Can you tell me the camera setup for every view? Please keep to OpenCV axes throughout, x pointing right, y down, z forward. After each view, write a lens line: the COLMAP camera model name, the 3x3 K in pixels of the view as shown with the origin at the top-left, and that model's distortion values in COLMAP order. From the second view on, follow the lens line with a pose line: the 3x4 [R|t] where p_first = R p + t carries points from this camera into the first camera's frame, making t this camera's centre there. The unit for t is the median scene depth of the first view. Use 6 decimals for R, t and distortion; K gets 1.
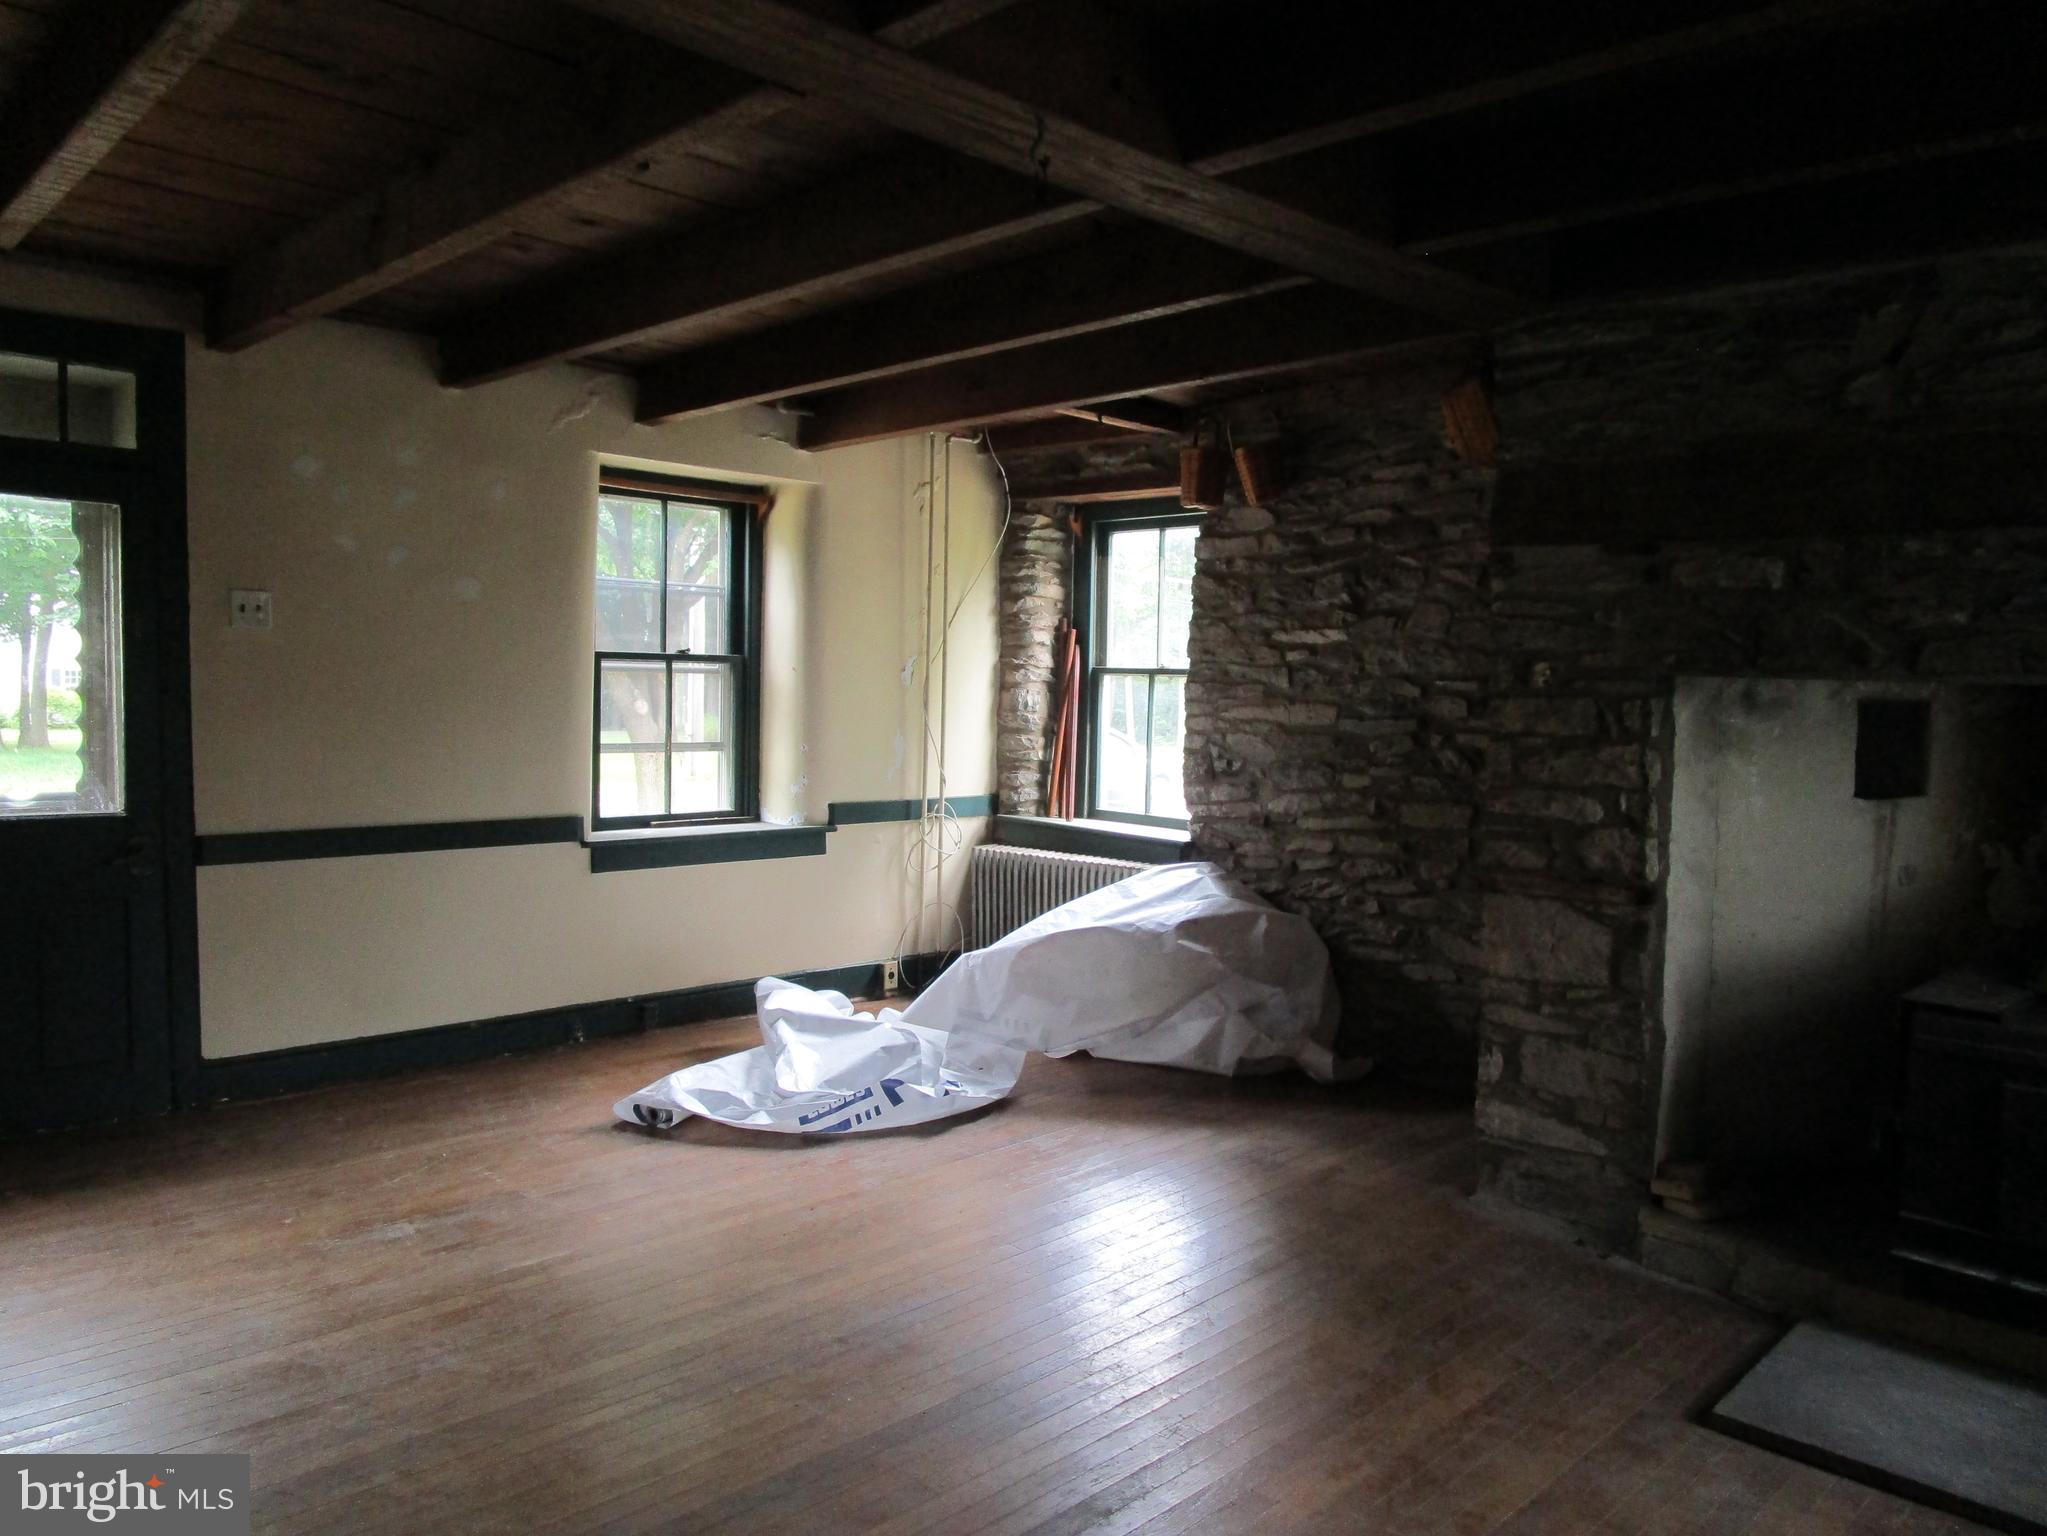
lens RADIAL K [[1459.0, 0, 1023.5], [0, 1459.0, 768.0], [0, 0, 1]] dist [-0.034893, 0.020310]
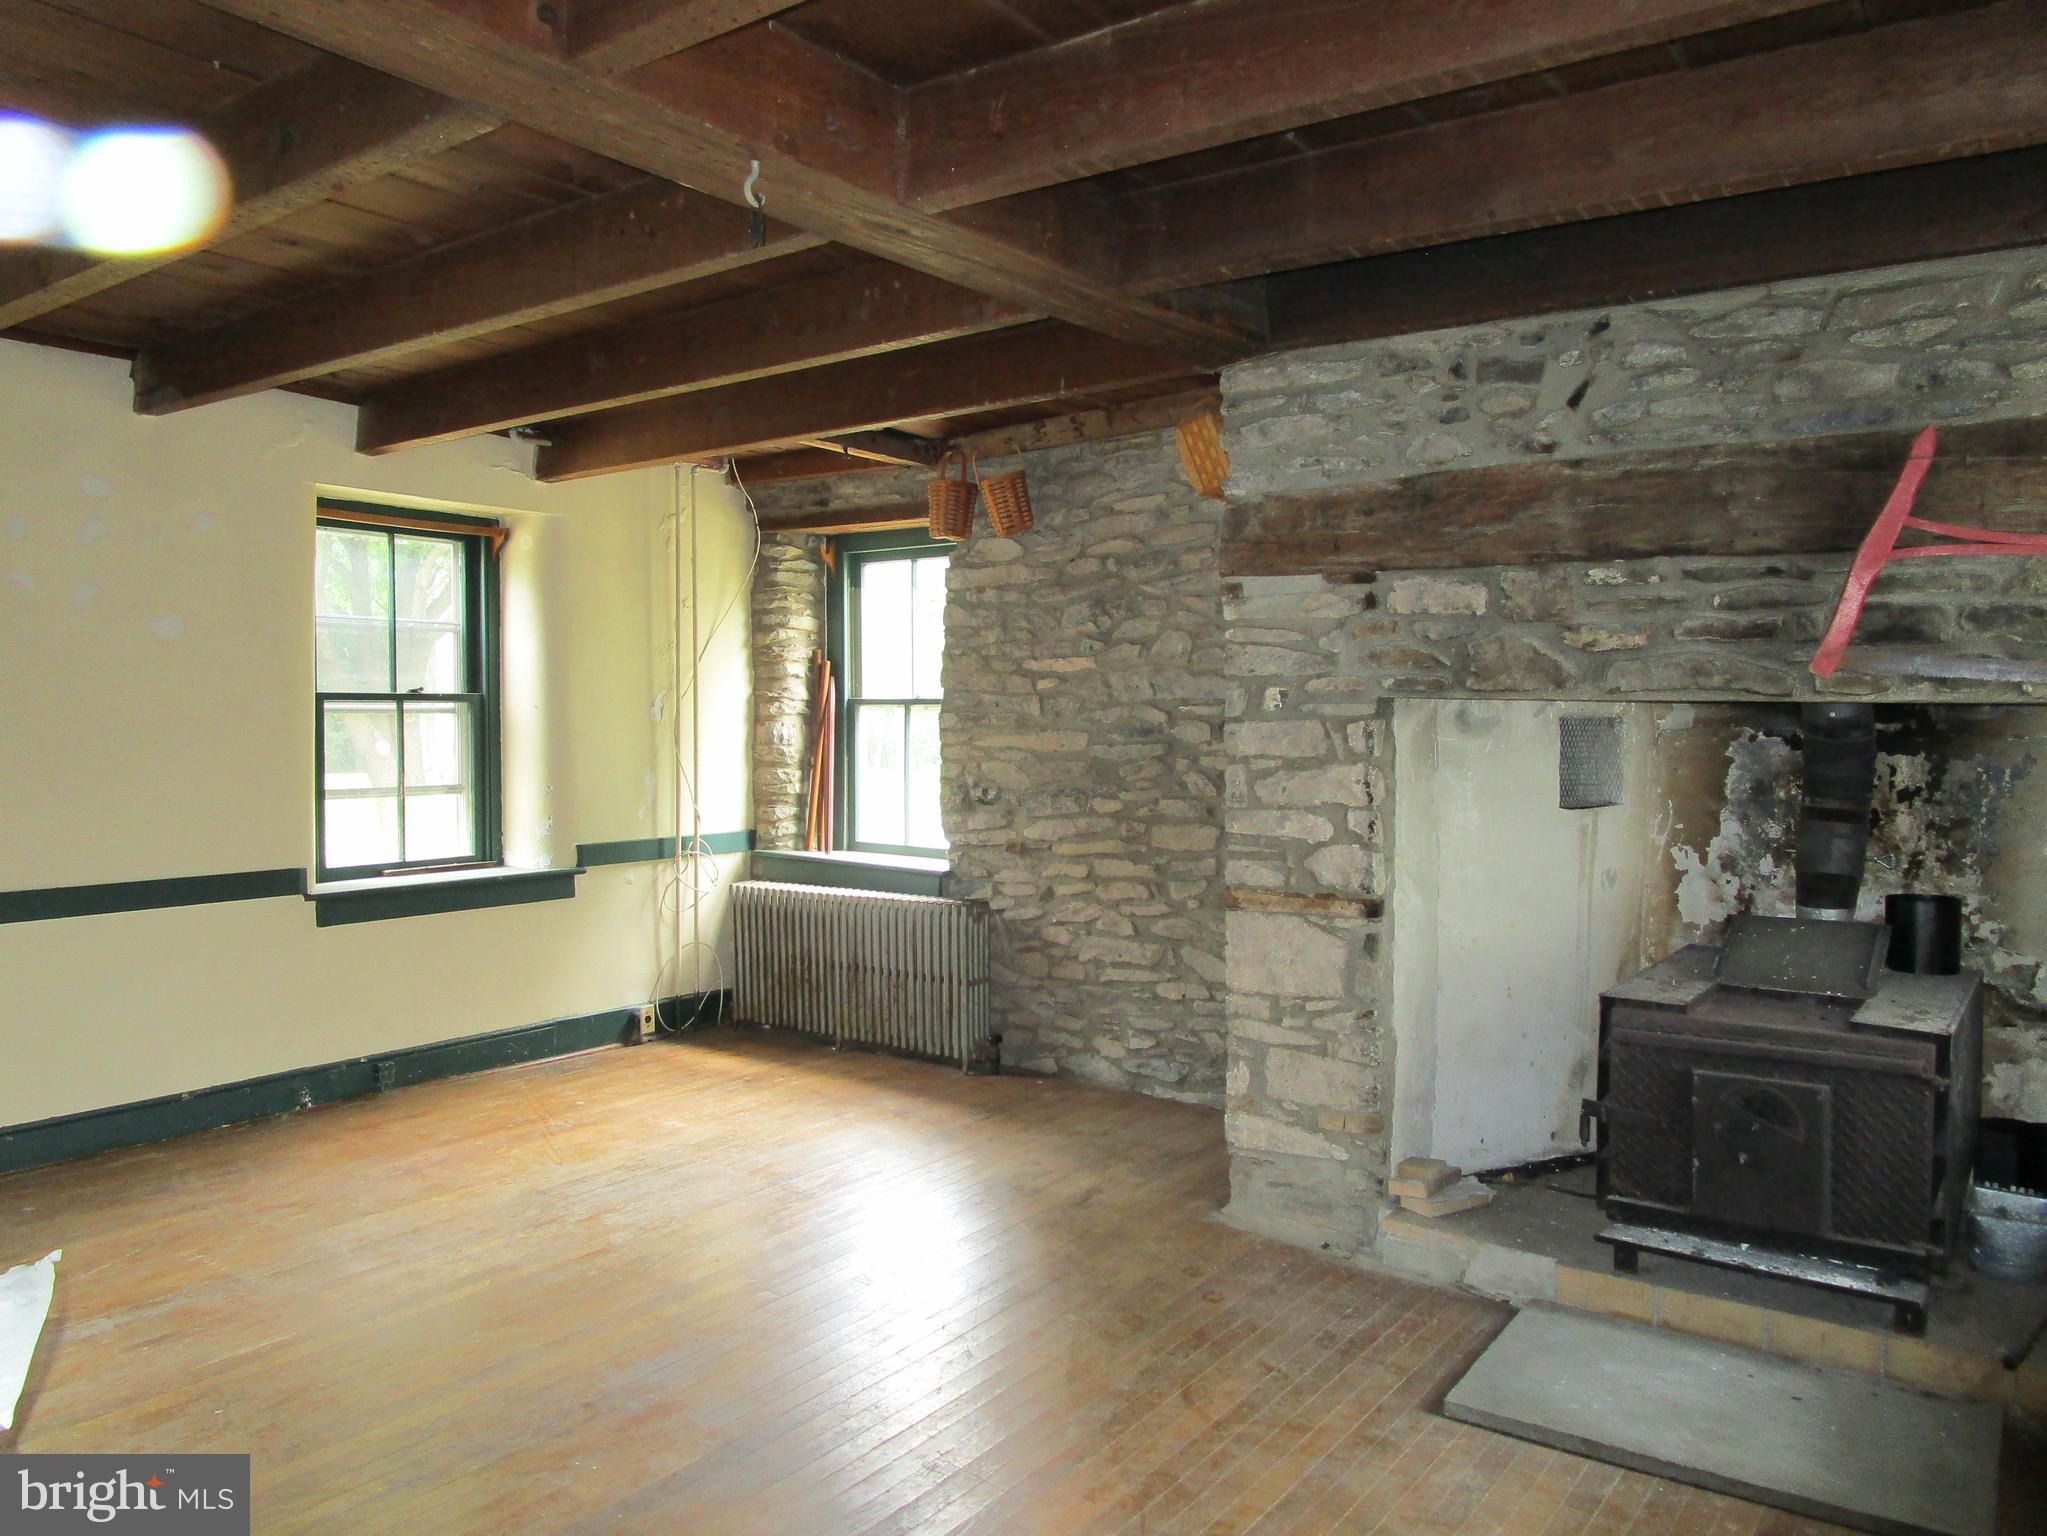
lens RADIAL K [[1459.0, 0, 1023.5], [0, 1459.0, 768.0], [0, 0, 1]] dist [-0.034893, 0.020310]
pose [[0.987623, -0.025830, 0.154705, 0.013545], [0.028817, 0.999438, -0.017098, -0.001775], [-0.154177, 0.021344, 0.987813, -0.000028]]
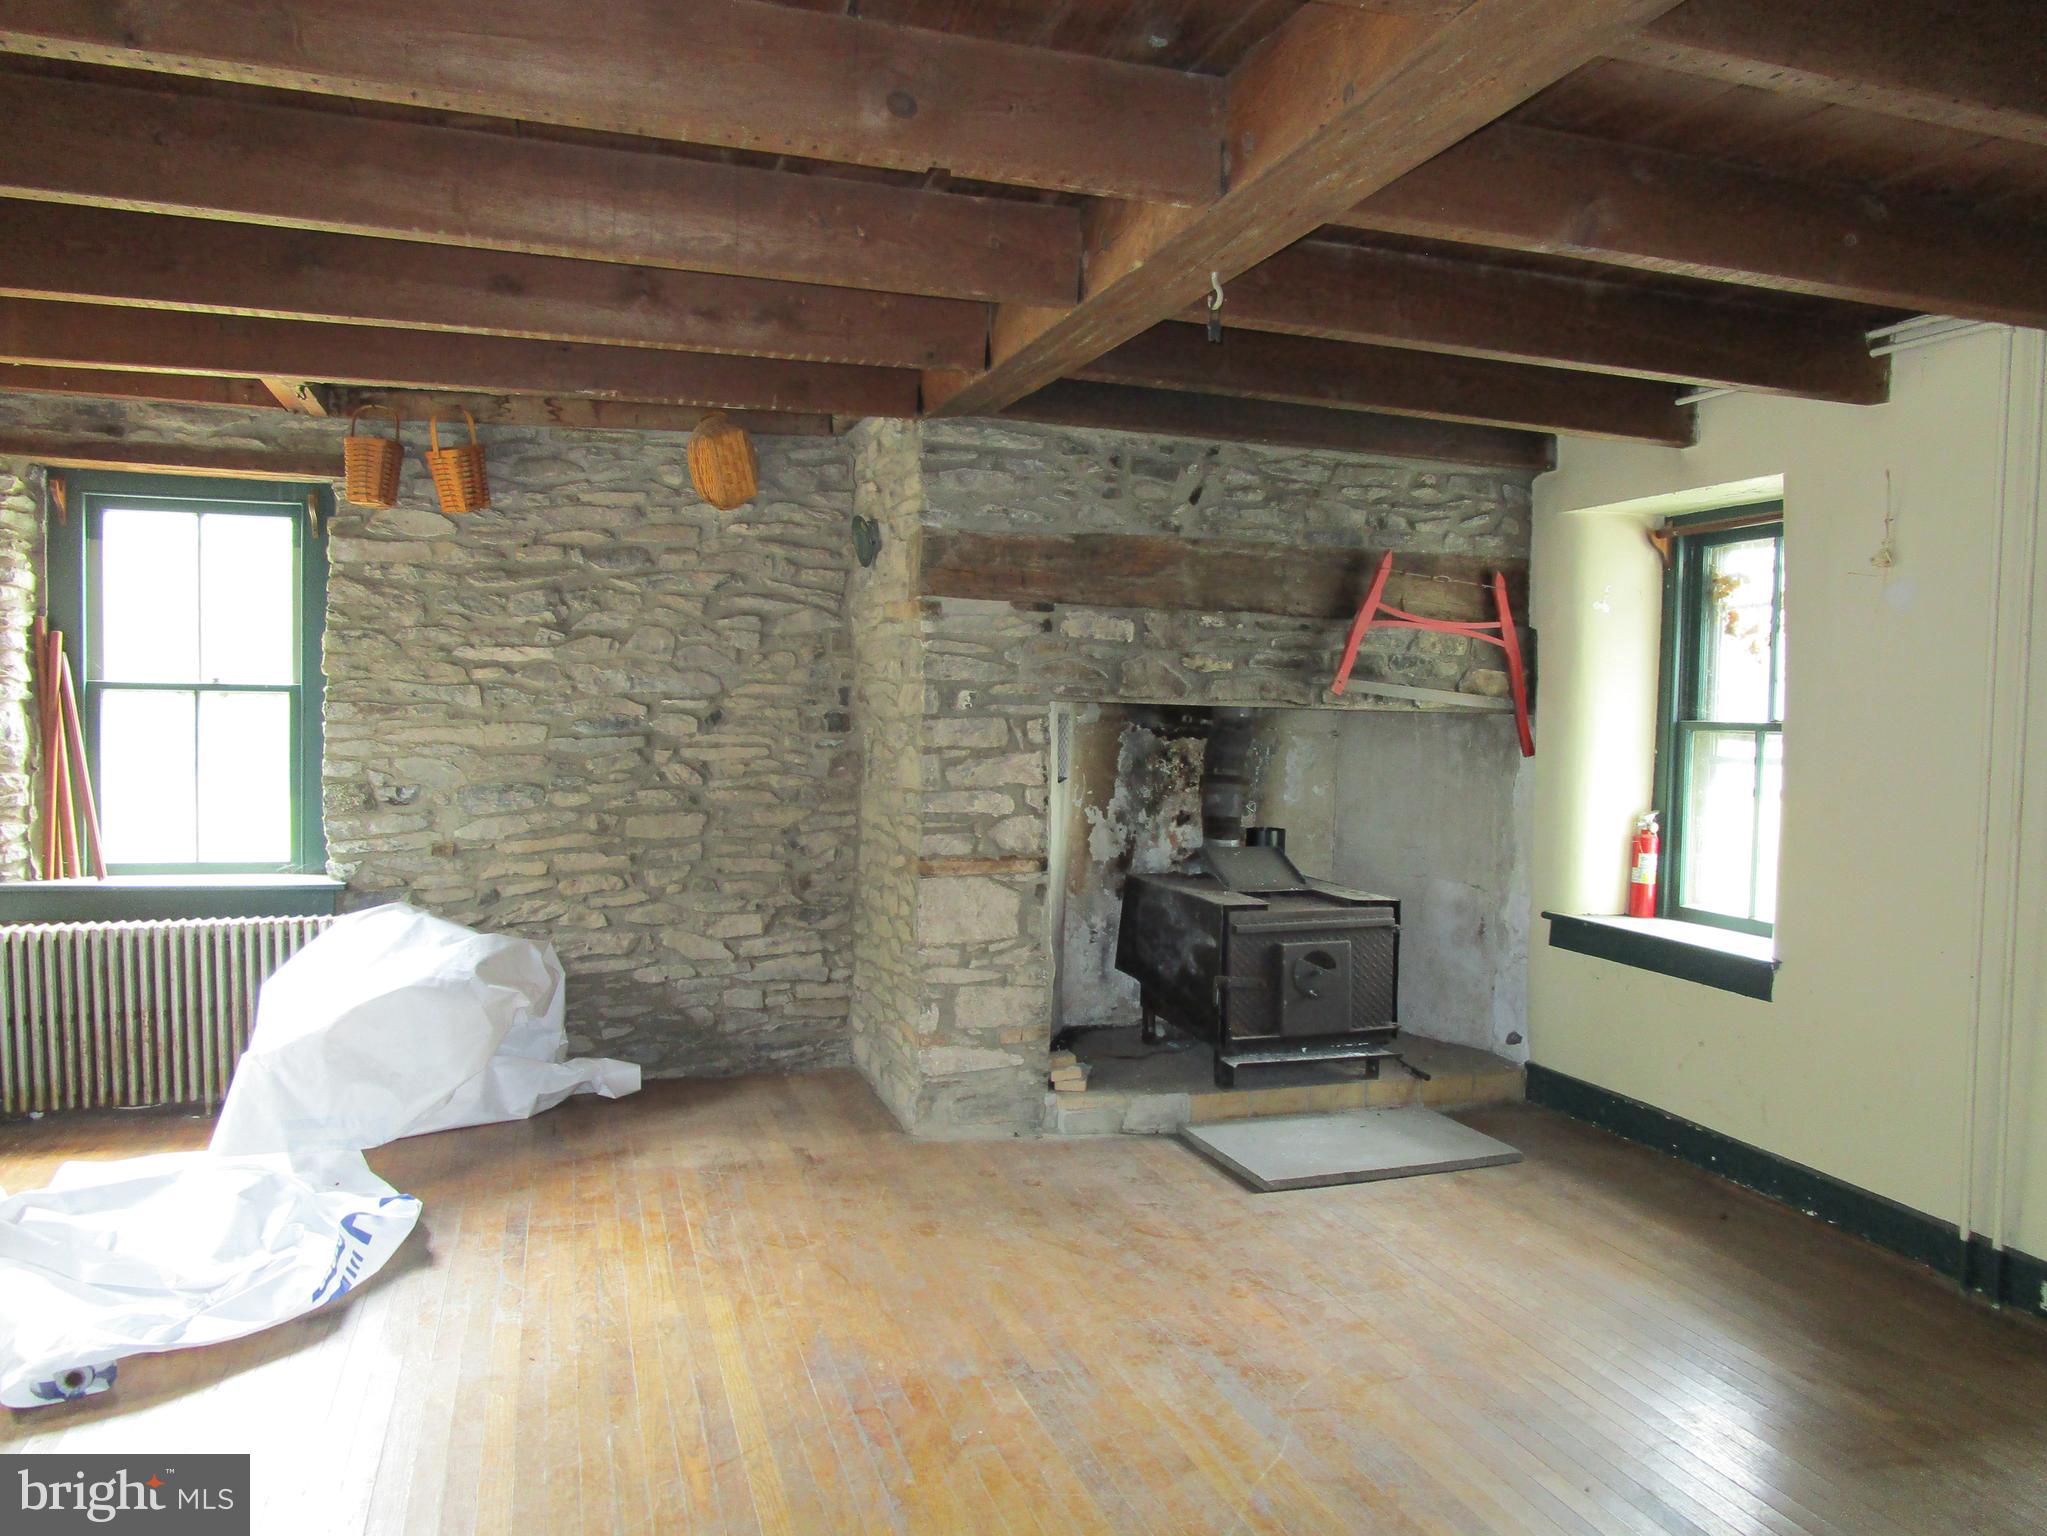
lens RADIAL K [[1459.0, 0, 1023.5], [0, 1459.0, 768.0], [0, 0, 1]] dist [-0.034893, 0.020310]
pose [[0.451468, -0.052503, 0.890741, -0.548741], [0.047502, 0.998266, 0.034765, -0.034354], [-0.891022, 0.026617, 0.453180, 0.278845]]
